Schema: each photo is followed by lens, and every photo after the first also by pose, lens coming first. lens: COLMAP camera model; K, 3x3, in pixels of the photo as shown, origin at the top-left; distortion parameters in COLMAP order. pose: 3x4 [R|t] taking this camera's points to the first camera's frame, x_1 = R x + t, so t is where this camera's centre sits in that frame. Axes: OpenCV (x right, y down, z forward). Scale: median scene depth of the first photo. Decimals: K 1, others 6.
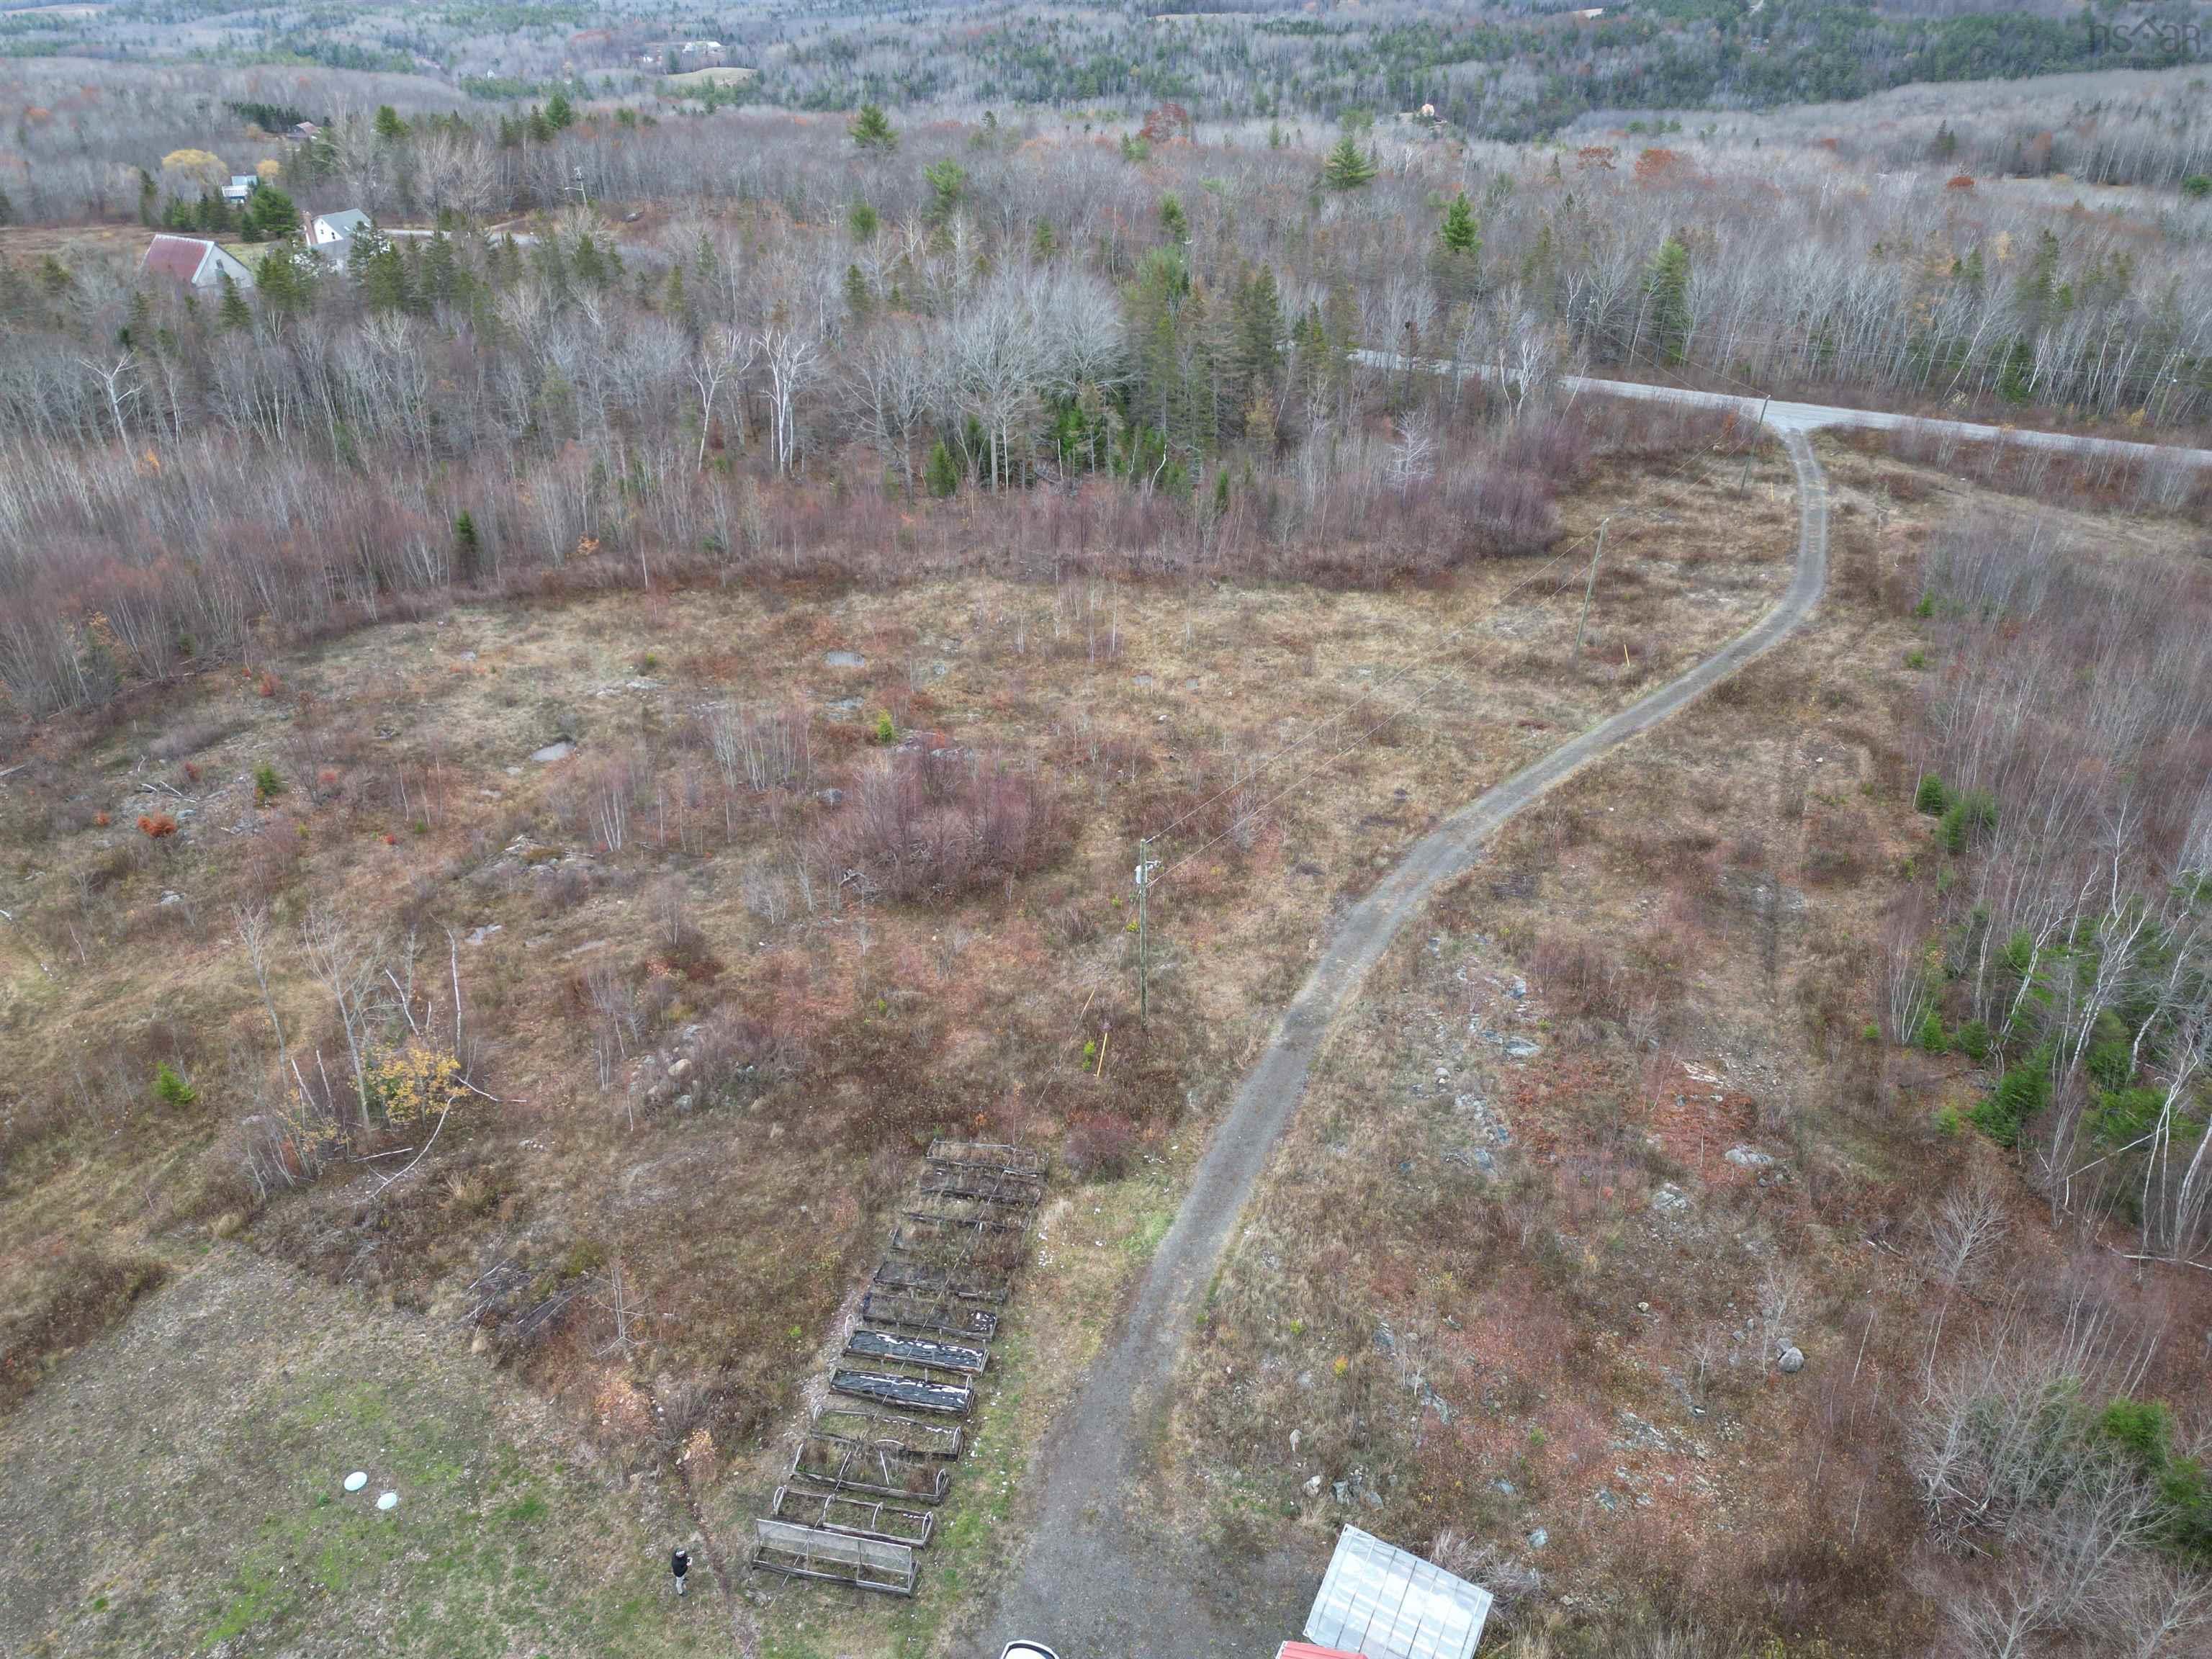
lens RADIAL K [[1528.9, 0, 1100.2], [0, 1528.9, 831.6], [0, 0, 1]] dist [0.101476, -0.100688]
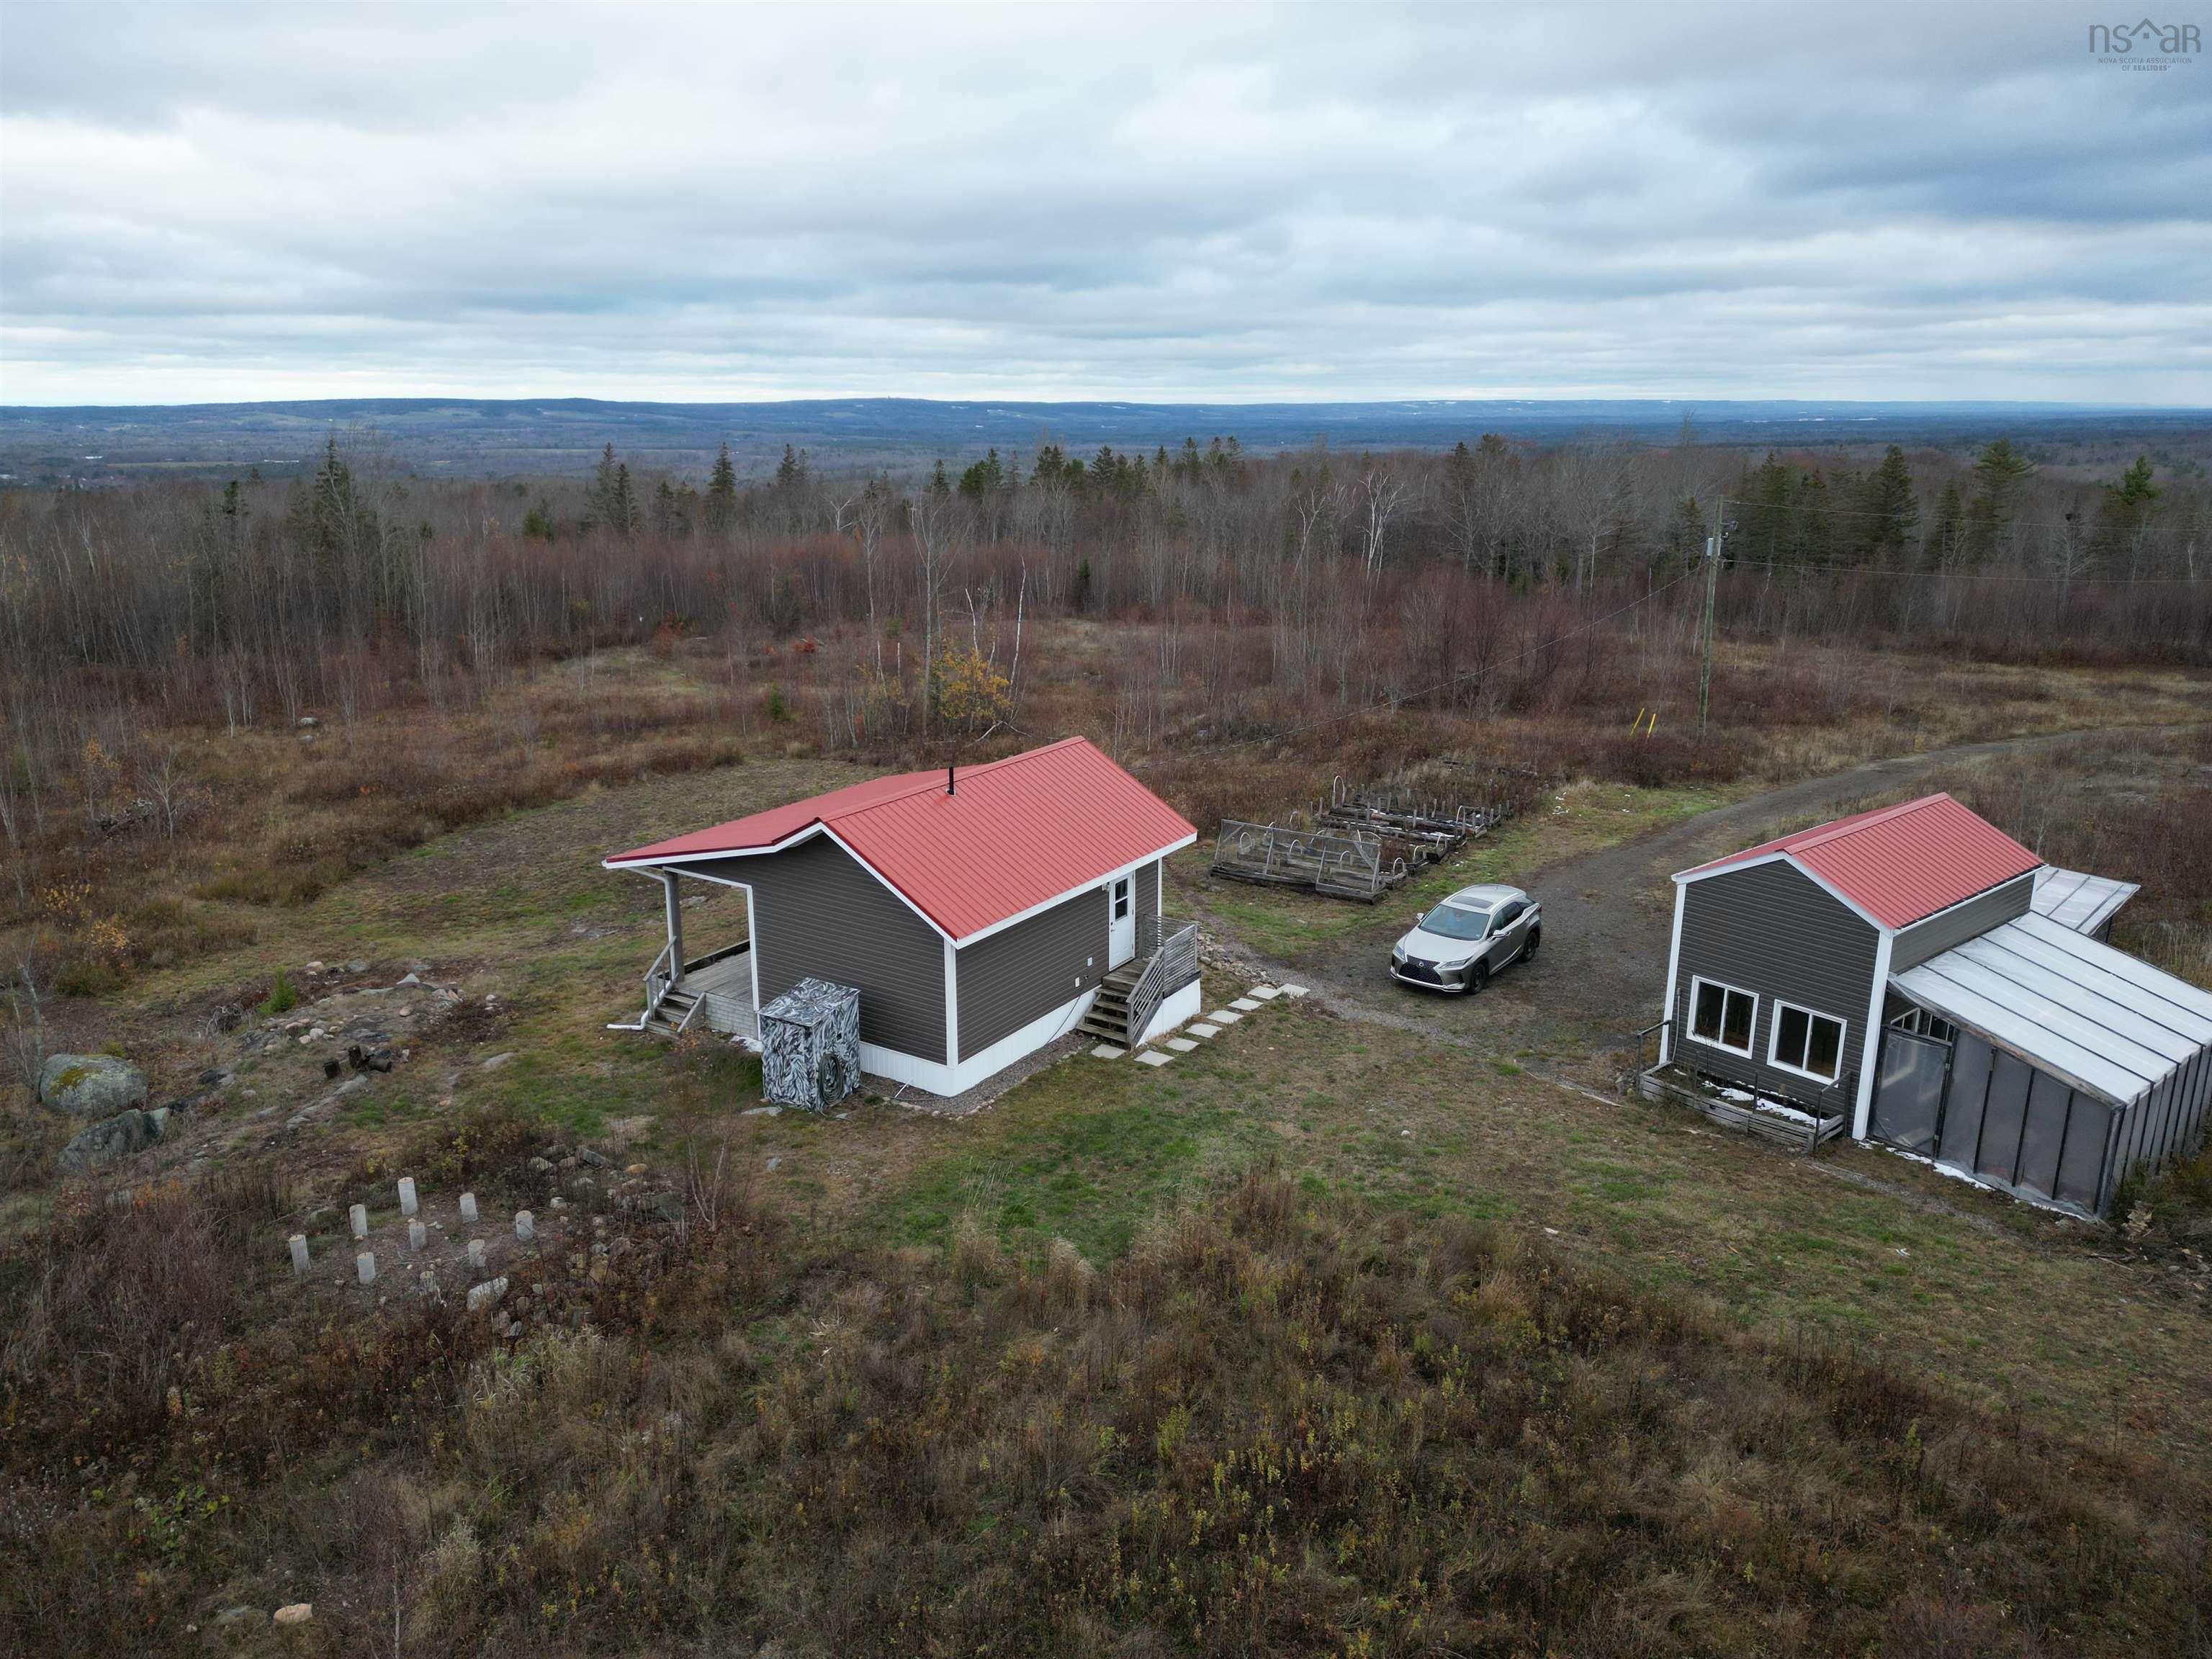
lens RADIAL K [[1537.5, 0, 1090.4], [0, 1537.5, 831.3], [0, 0, 1]] dist [0.096789, -0.099140]
pose [[0.928669, 0.090980, -0.359578, 0.015752], [-0.185563, 0.953367, -0.238027, 0.240447], [0.321154, 0.287773, 0.902246, 0.043079]]
